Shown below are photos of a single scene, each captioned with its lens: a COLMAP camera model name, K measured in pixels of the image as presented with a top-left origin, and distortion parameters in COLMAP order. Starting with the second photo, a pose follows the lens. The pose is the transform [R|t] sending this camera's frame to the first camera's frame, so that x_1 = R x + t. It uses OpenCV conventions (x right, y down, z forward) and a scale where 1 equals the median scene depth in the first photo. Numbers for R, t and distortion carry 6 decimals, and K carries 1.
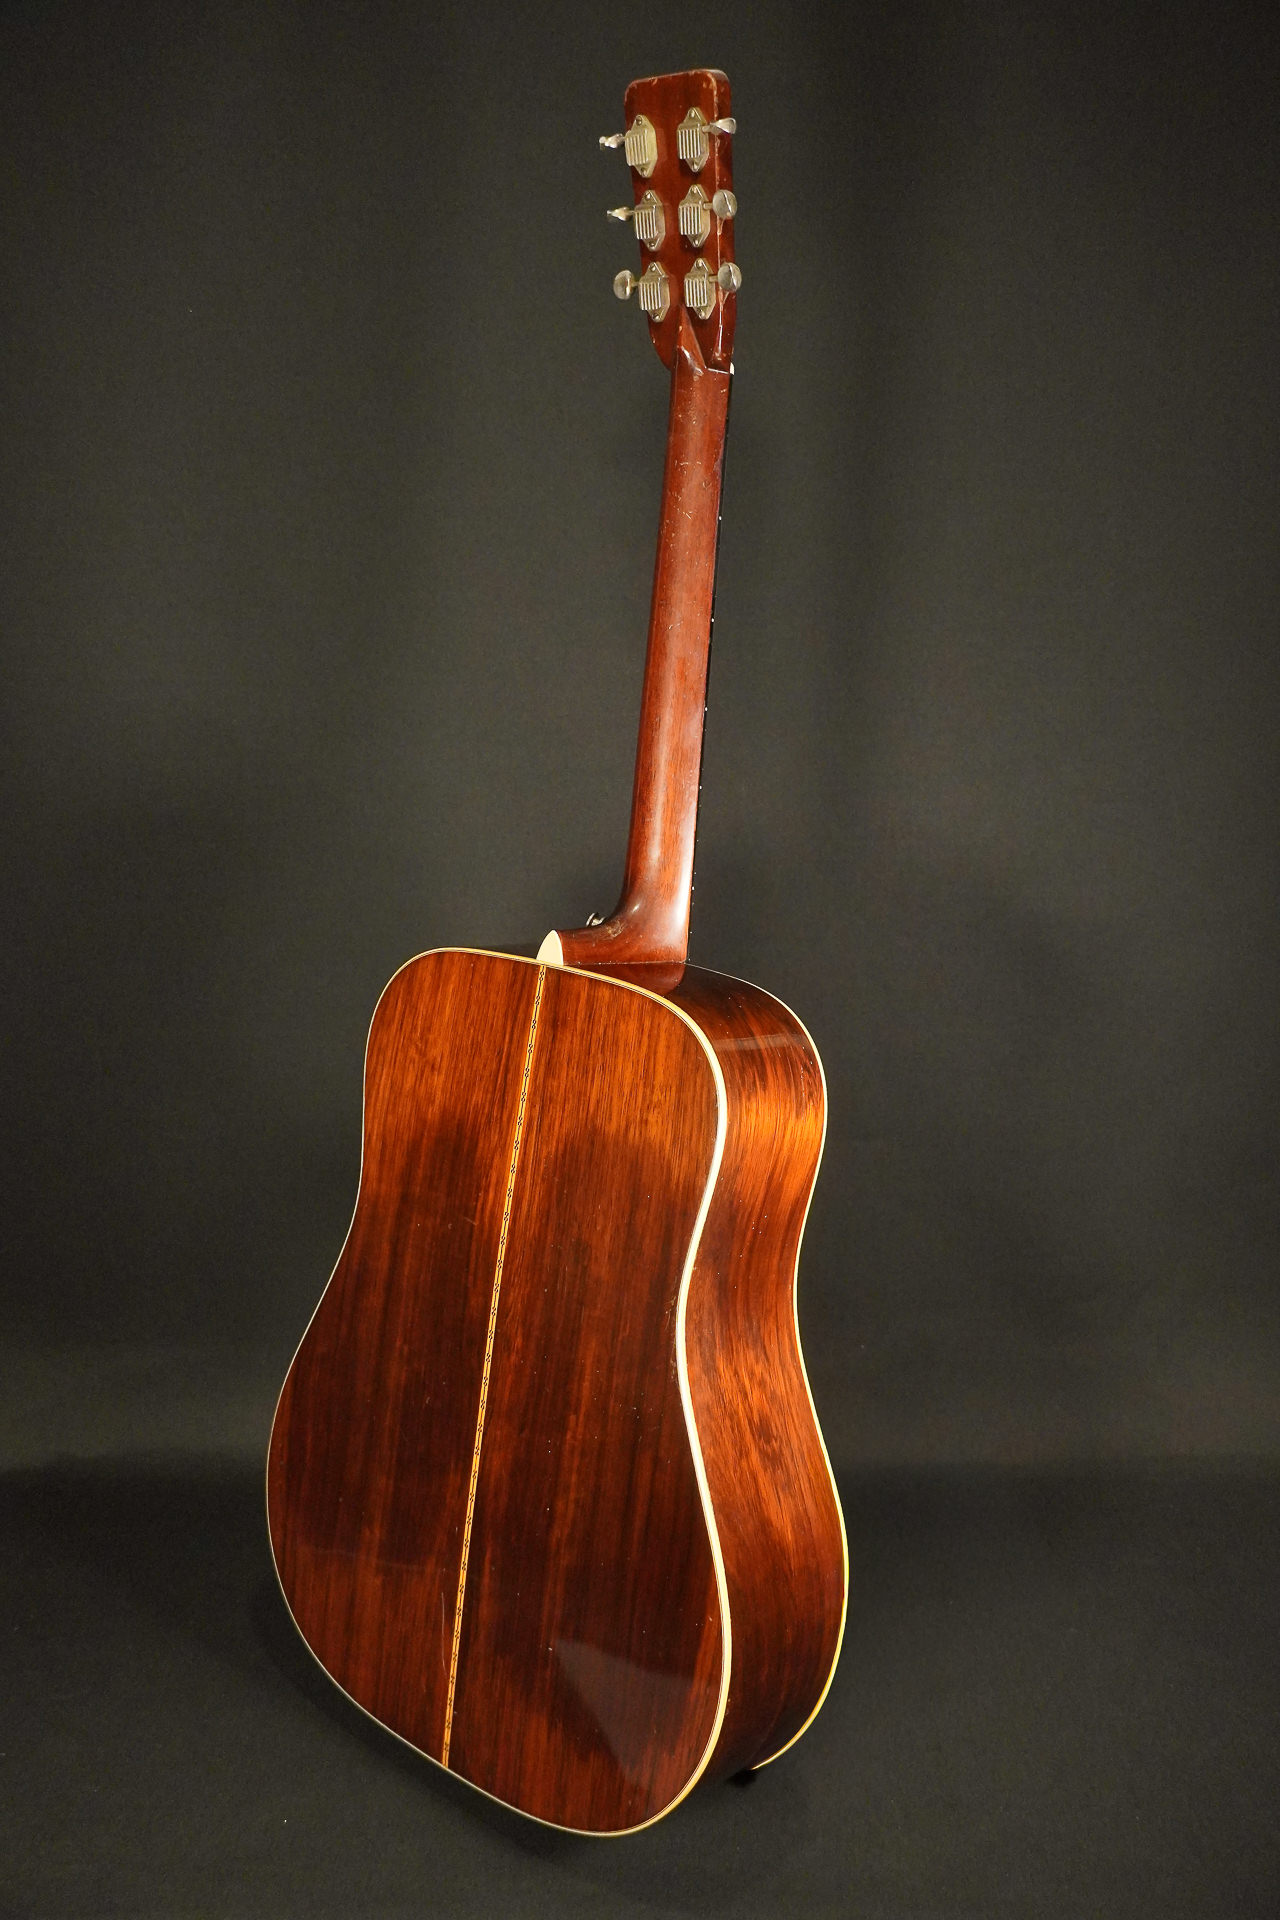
lens RADIAL K [[1894.3, 0, 644.1], [0, 1894.3, 958.3], [0, 0, 1]] dist [0.010518, 0.000000]
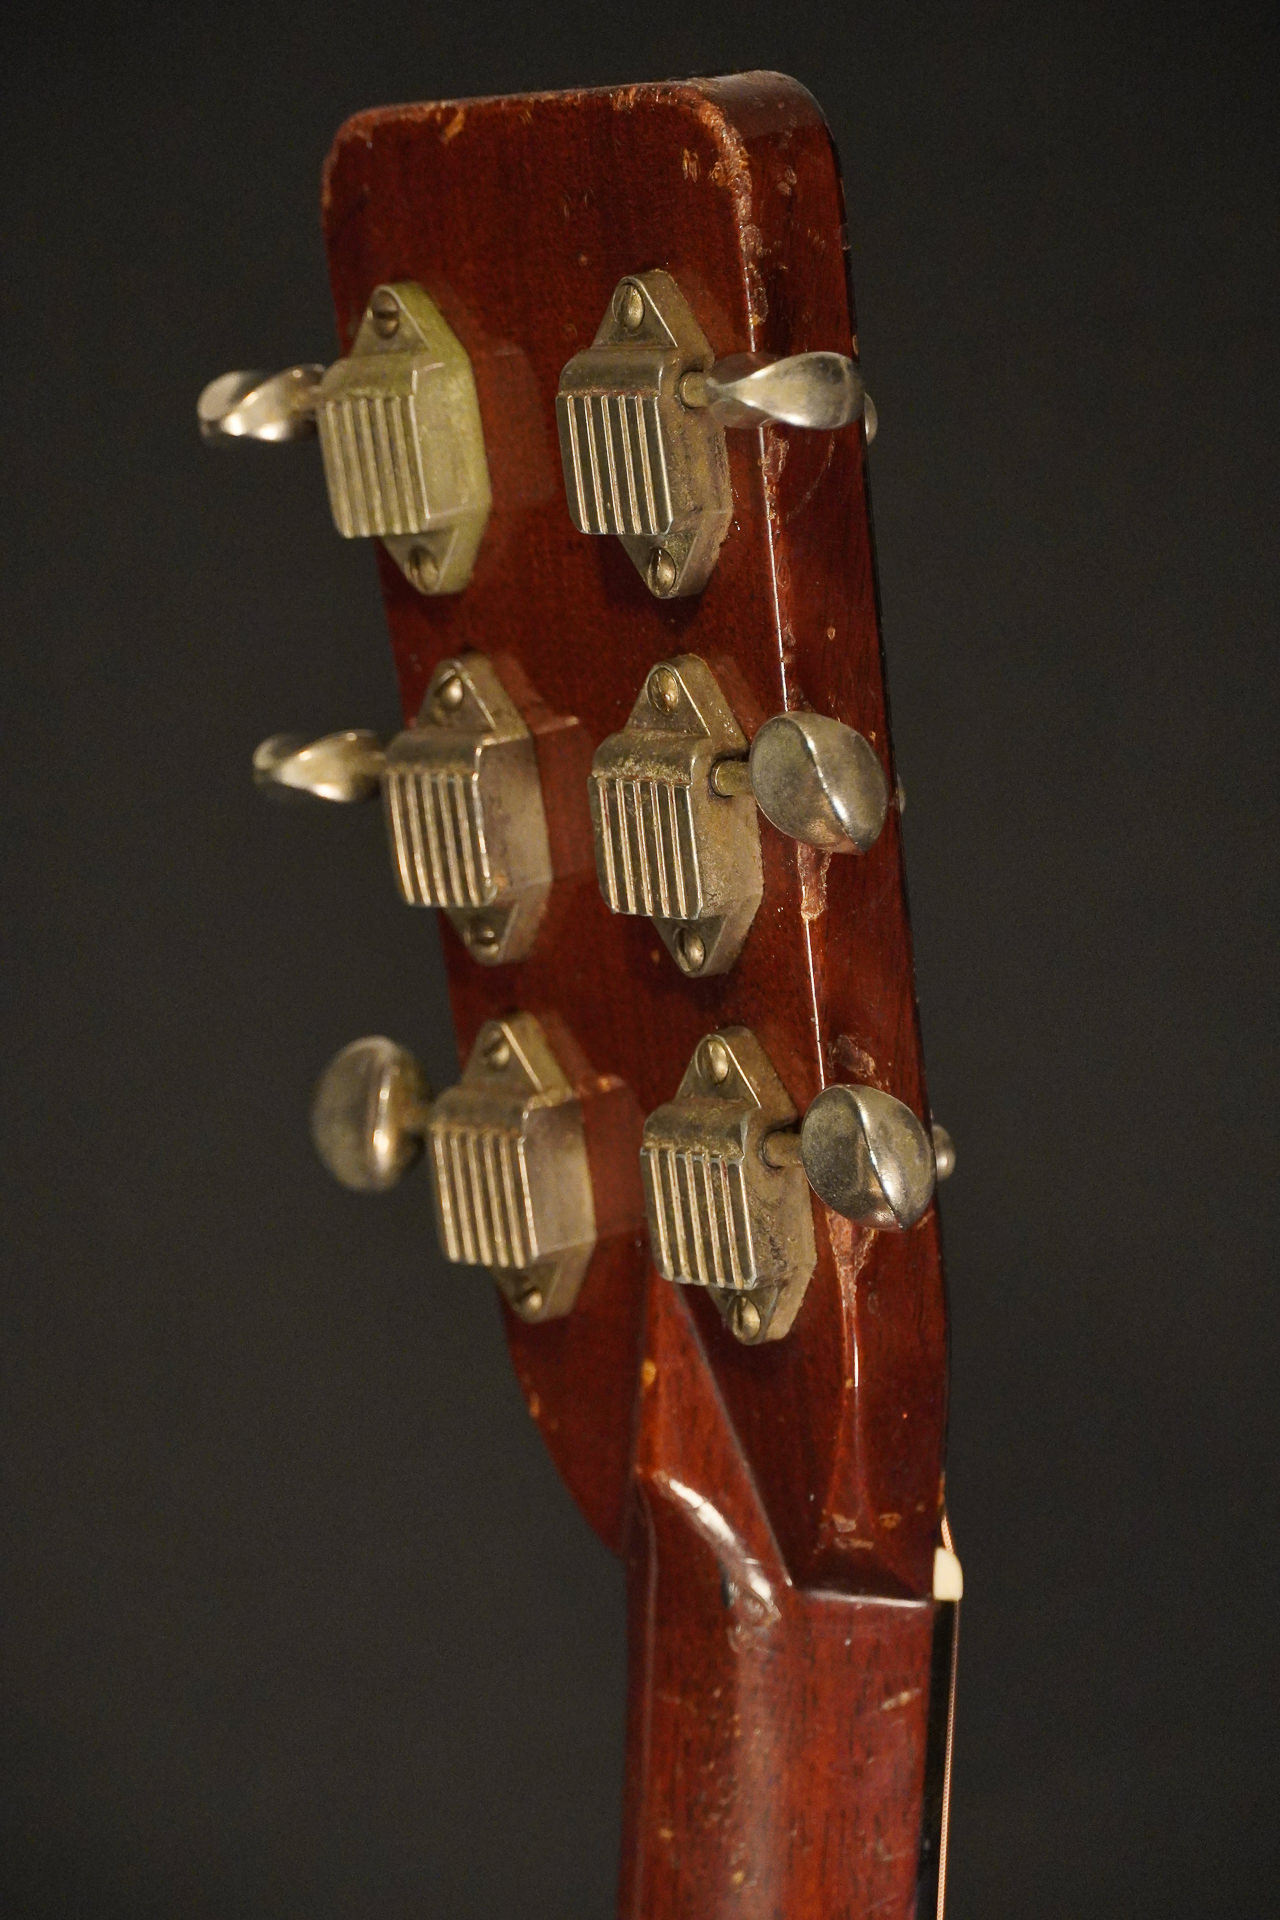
lens RADIAL K [[7278.1, 0, 640.1], [0, 7278.1, 960.1], [0, 0, 1]] dist [0.058733, 0.000000]
pose [[0.990250, -0.026544, -0.136752, 0.115161], [0.002346, 0.984717, -0.174147, -0.251982], [0.139285, 0.172128, 0.975178, 0.318023]]
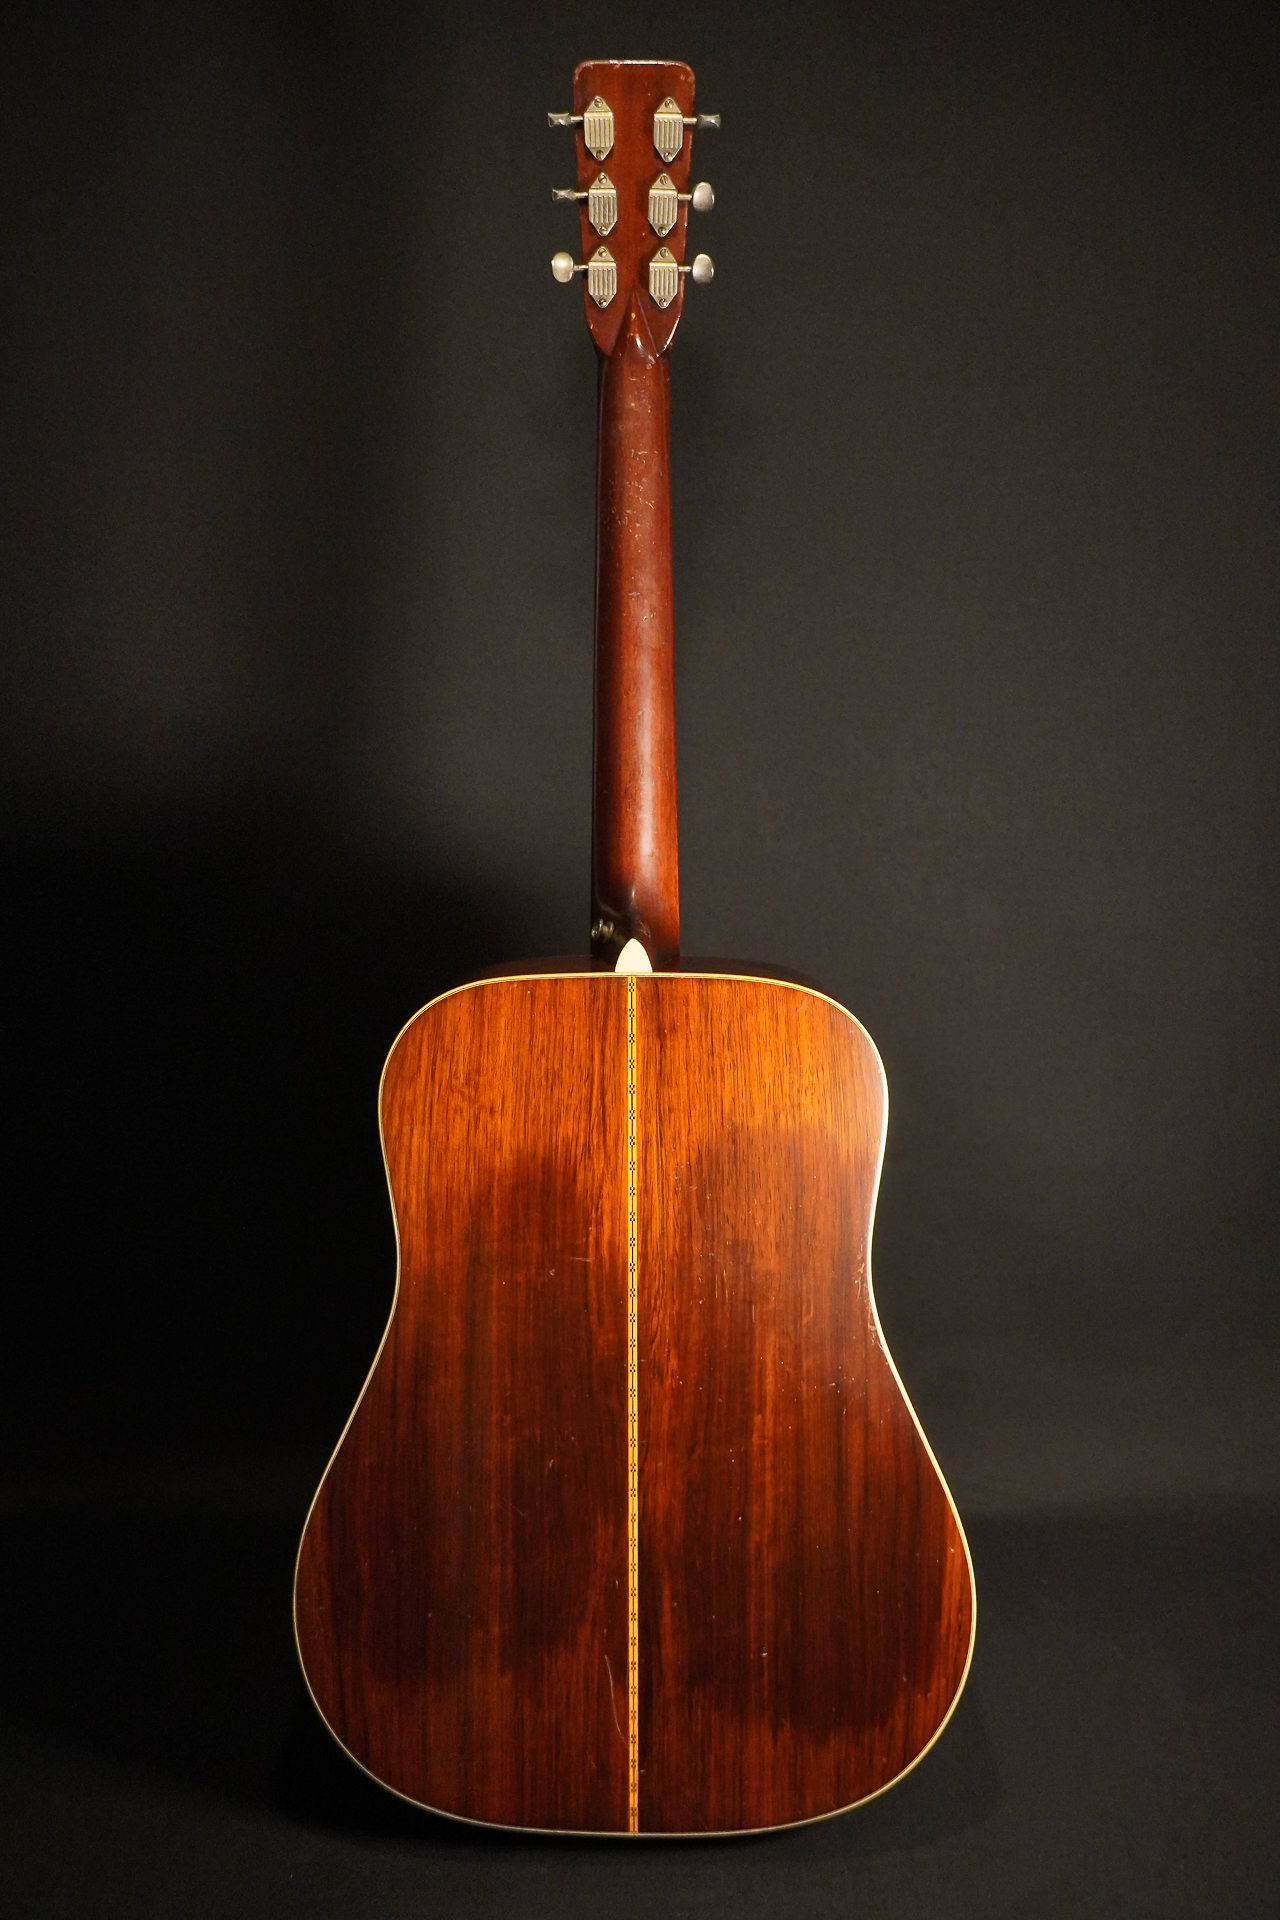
lens RADIAL K [[2108.2, 0, 646.4], [0, 2108.2, 955.3], [0, 0, 1]] dist [0.011575, 0.000000]
pose [[0.759632, -0.159499, 0.630492, -0.724636], [0.156511, 0.985802, 0.060816, -0.071017], [-0.631240, 0.052481, 0.773810, 0.166511]]
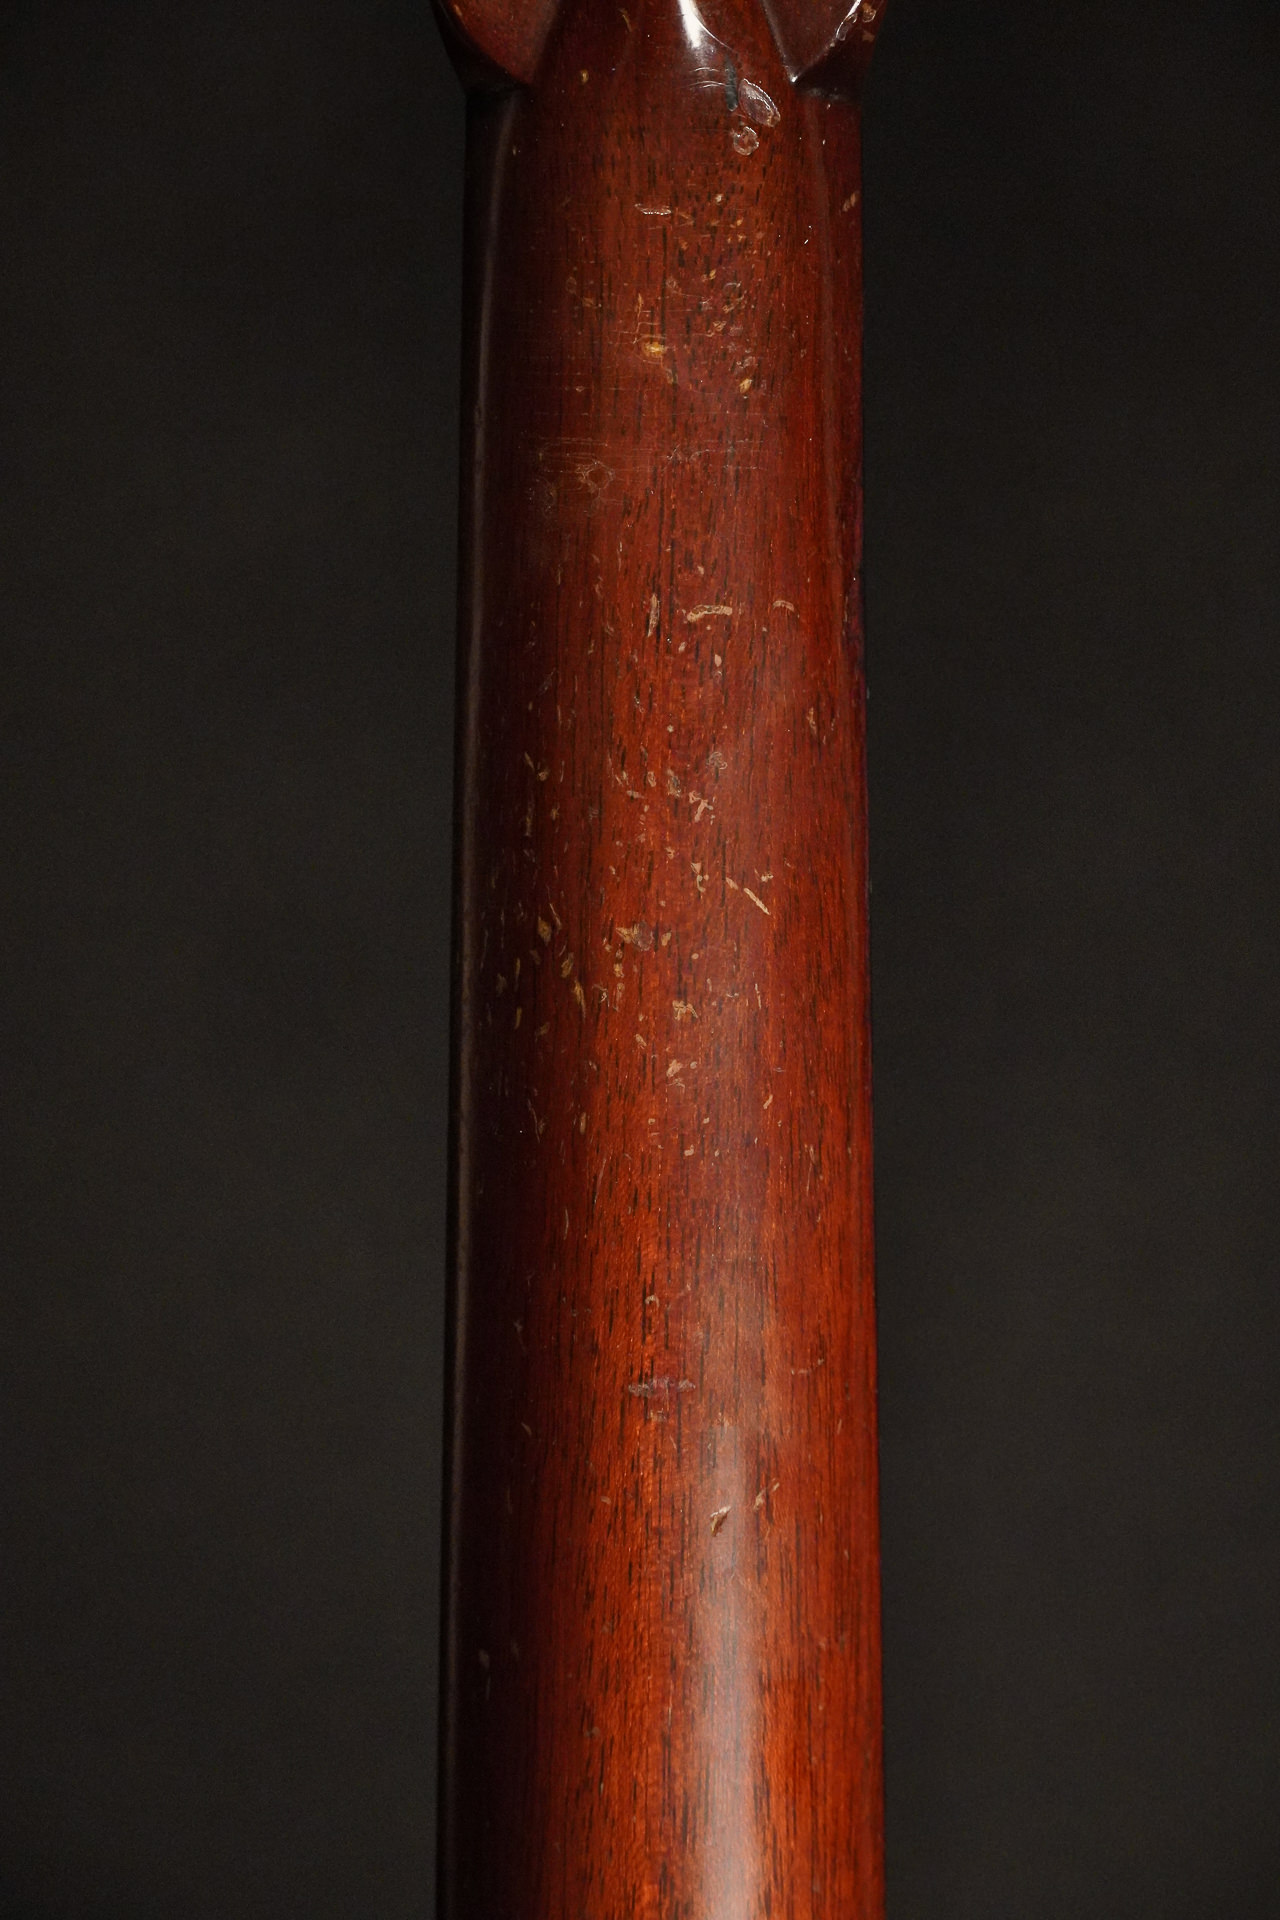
lens RADIAL K [[6039.4, 0, 641.1], [0, 6039.4, 963.1], [0, 0, 1]] dist [0.059832, 0.000000]
pose [[0.774555, -0.120653, 0.620892, -0.344360], [0.154870, 0.987934, -0.001220, -0.233426], [-0.613253, 0.097102, 0.783895, 0.575961]]
